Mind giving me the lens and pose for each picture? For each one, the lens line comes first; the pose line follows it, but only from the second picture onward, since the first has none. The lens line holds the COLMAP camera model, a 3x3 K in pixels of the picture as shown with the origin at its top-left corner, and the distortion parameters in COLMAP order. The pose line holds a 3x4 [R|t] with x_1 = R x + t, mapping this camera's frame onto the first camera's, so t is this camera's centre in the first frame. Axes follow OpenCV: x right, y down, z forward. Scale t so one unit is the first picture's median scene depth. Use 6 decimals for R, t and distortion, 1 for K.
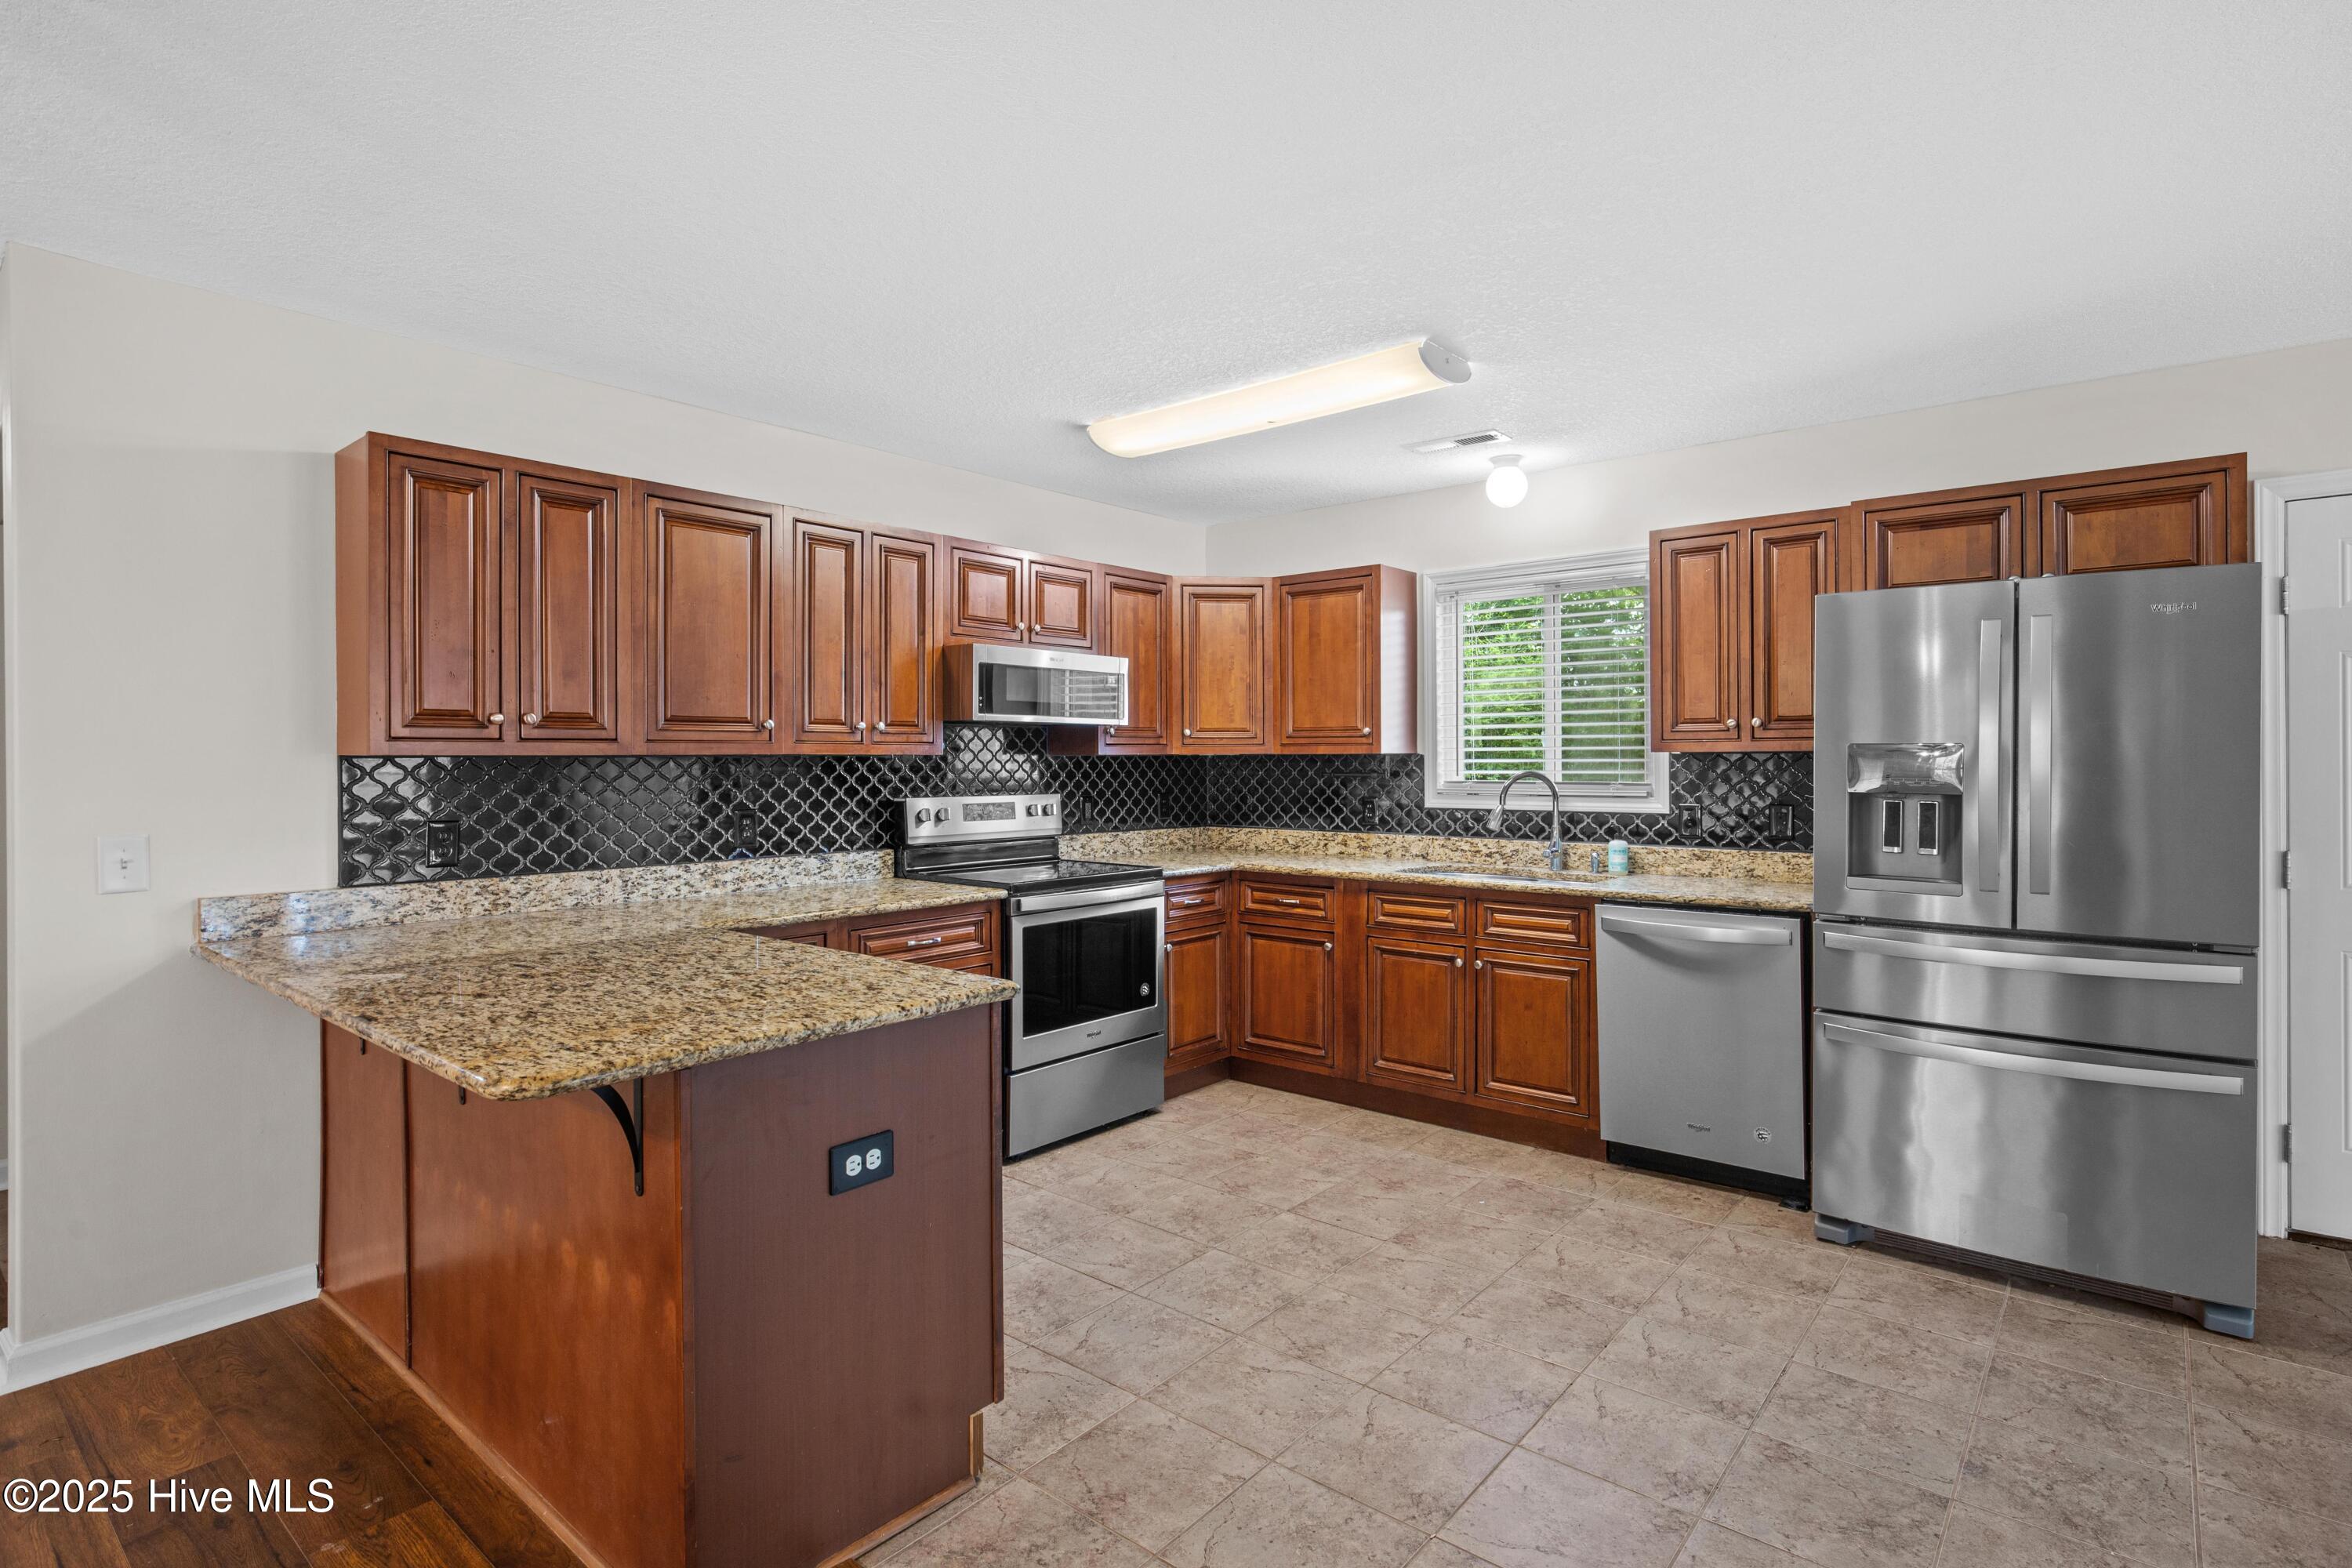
lens RADIAL K [[1159.6, 0, 1188.0], [0, 1159.6, 762.8], [0, 0, 1]] dist [-0.002233, -0.000442]
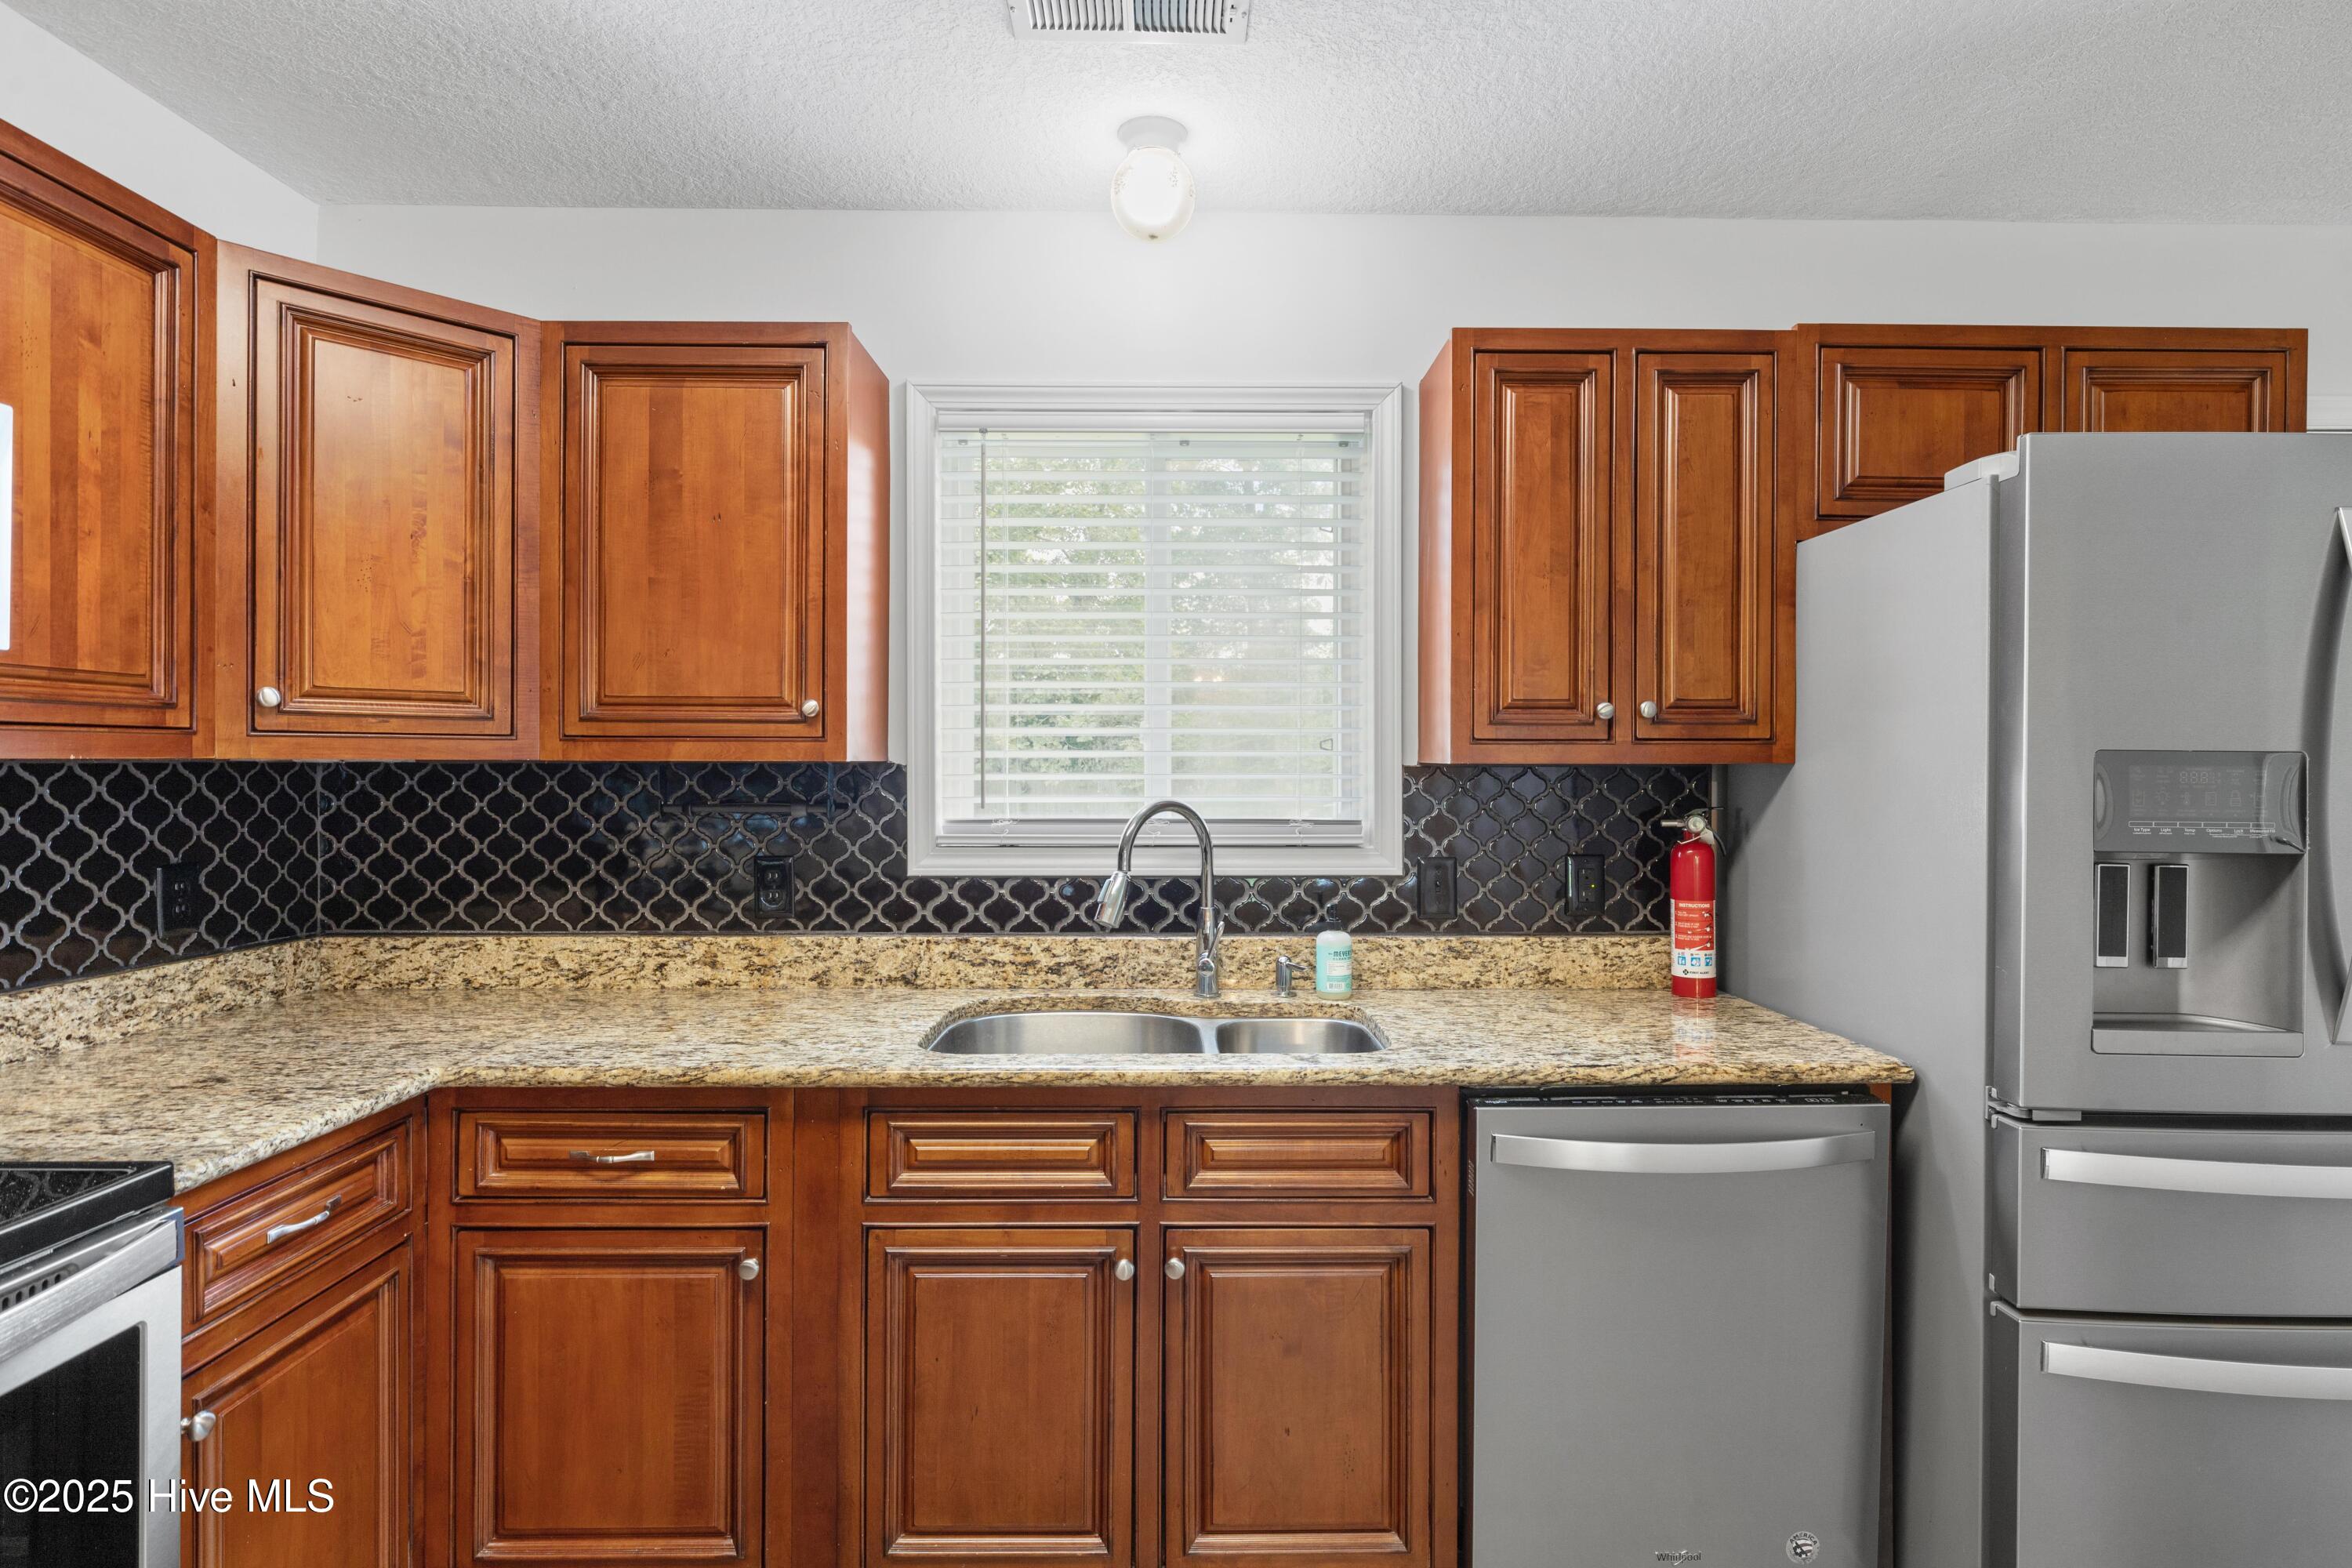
lens RADIAL K [[1159.6, 0, 1188.0], [0, 1159.6, 762.8], [0, 0, 1]] dist [-0.002233, -0.000442]
pose [[0.764336, 0.006567, 0.644785, -0.015342], [-0.002308, 0.999970, -0.007448, -0.004820], [-0.644814, 0.004205, 0.764328, 0.618694]]
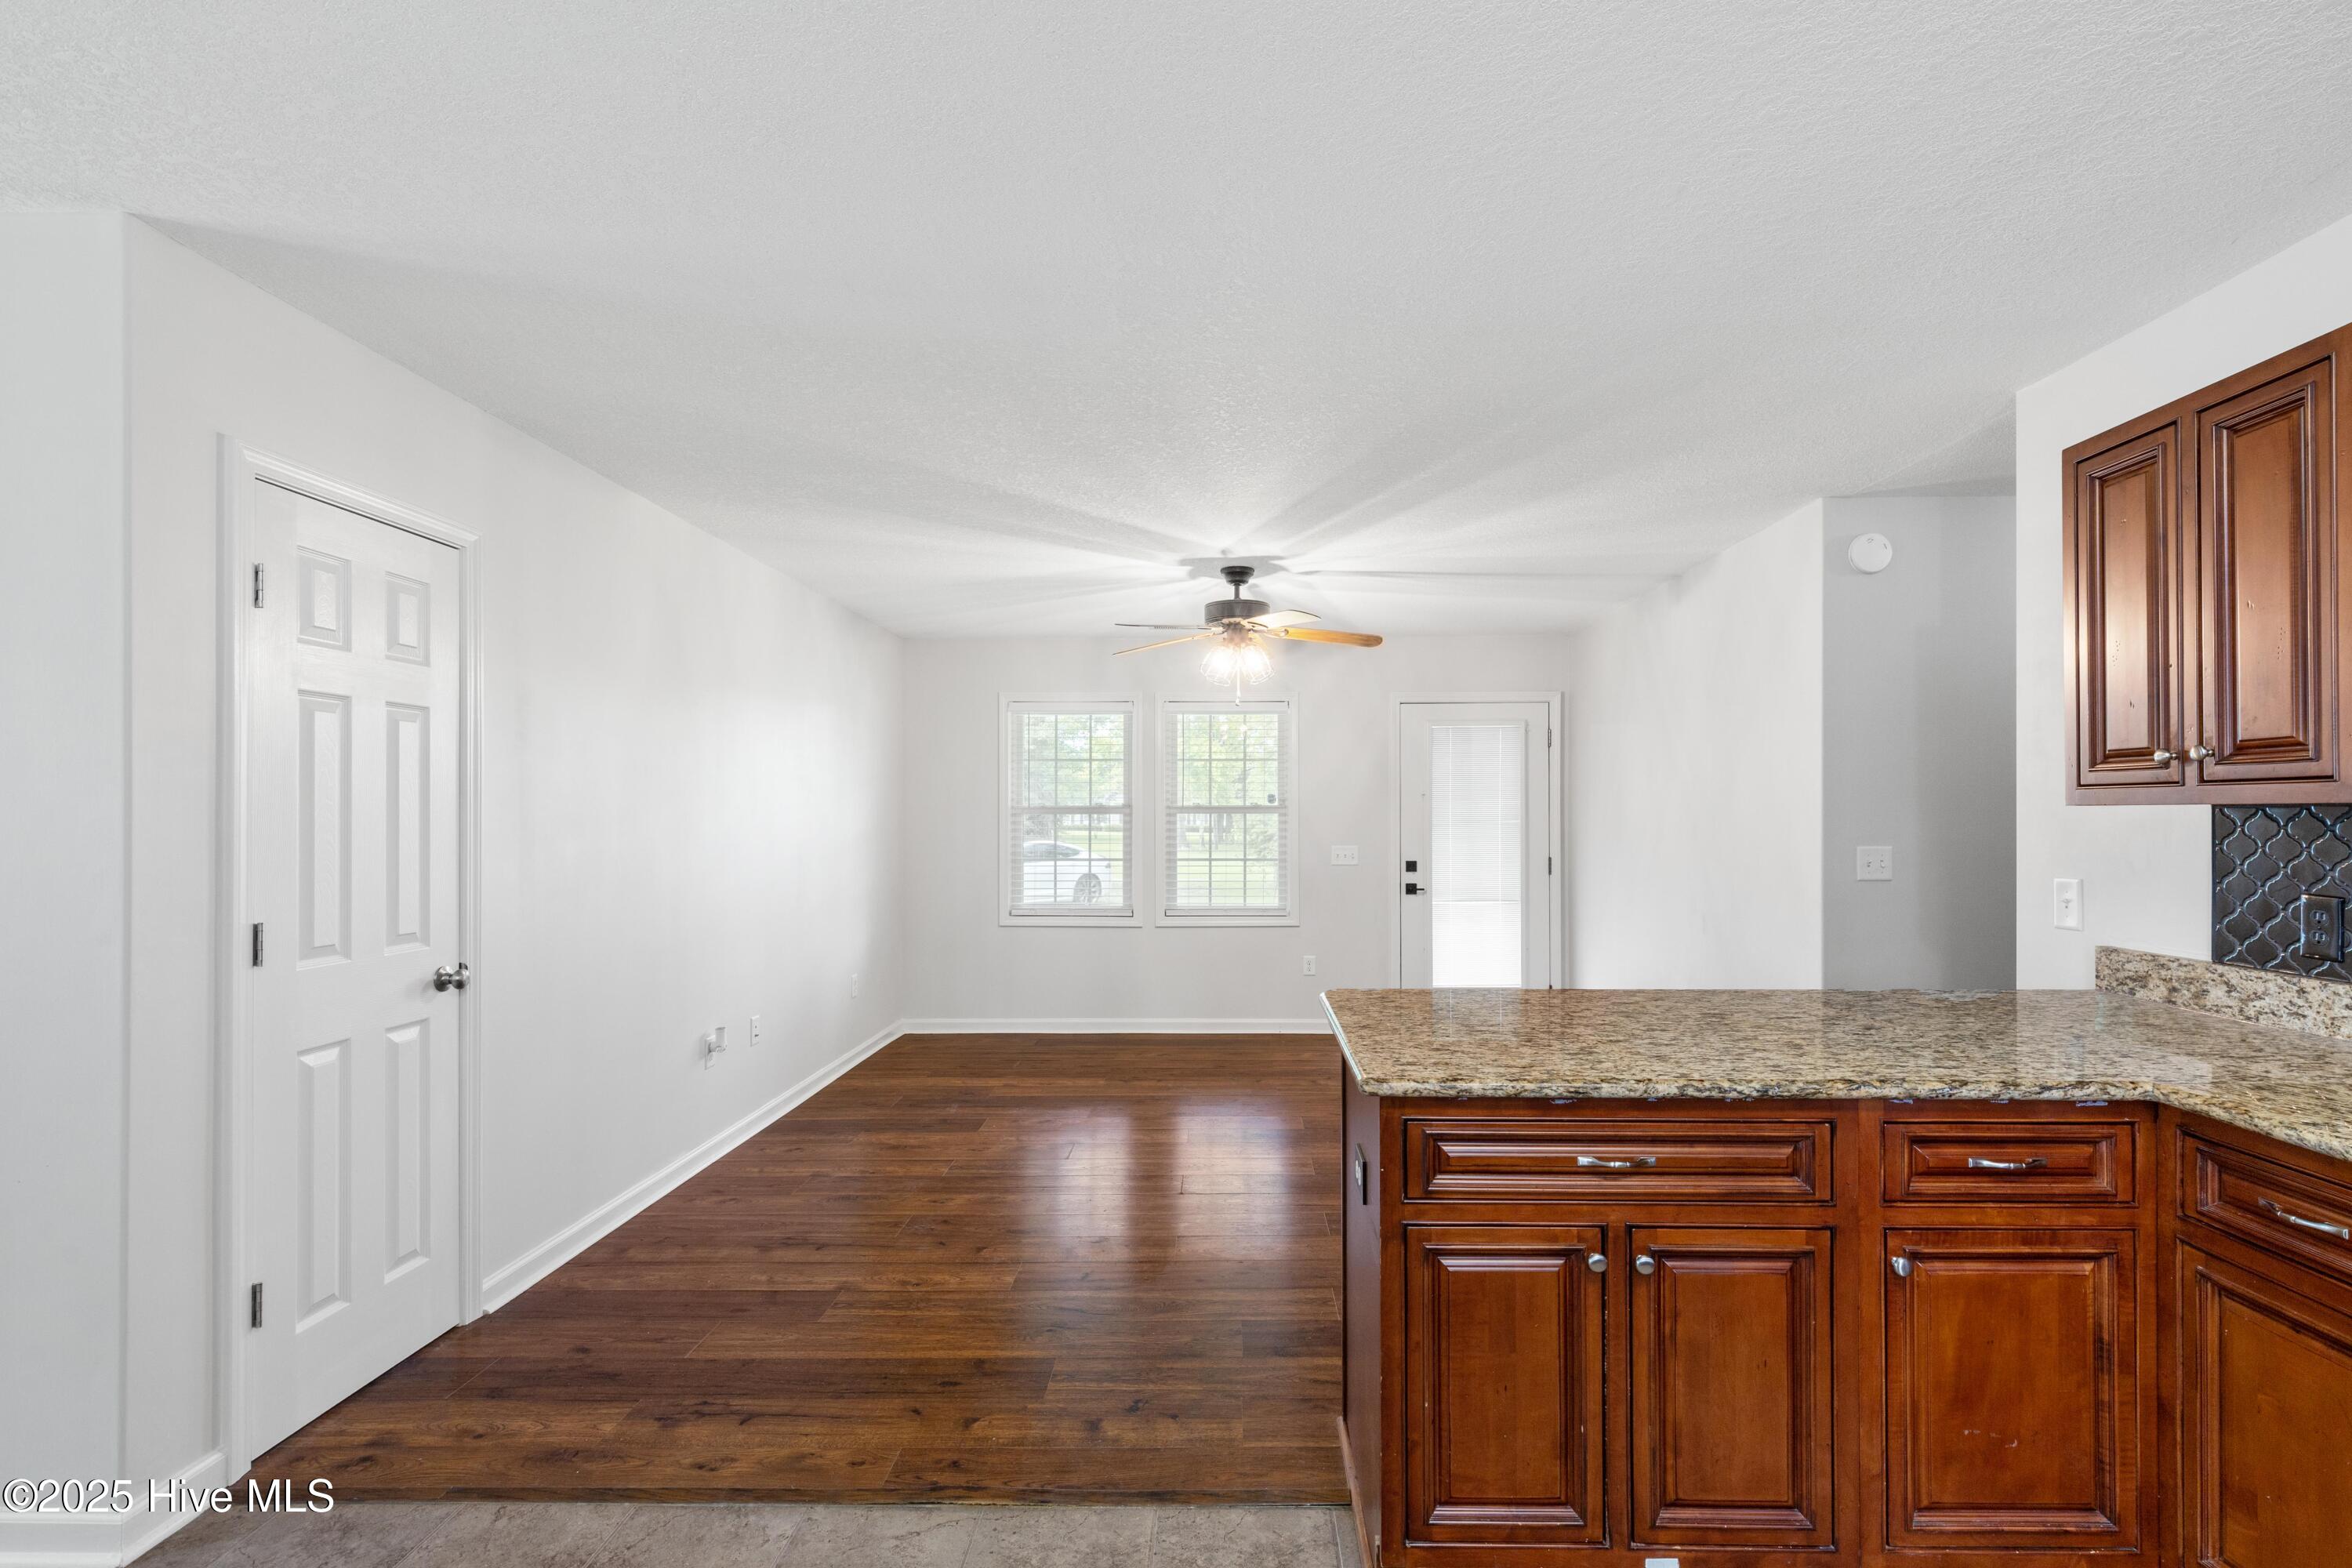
lens RADIAL K [[1075.7, 0, 1230.6], [0, 1075.7, 810.4], [0, 0, 1]] dist [-0.000003, -0.000182]
pose [[-0.771217, 0.002412, -0.636568, 0.209879], [0.000589, 0.999995, 0.003075, -0.003448], [0.636572, 0.001997, -0.771214, 0.759703]]
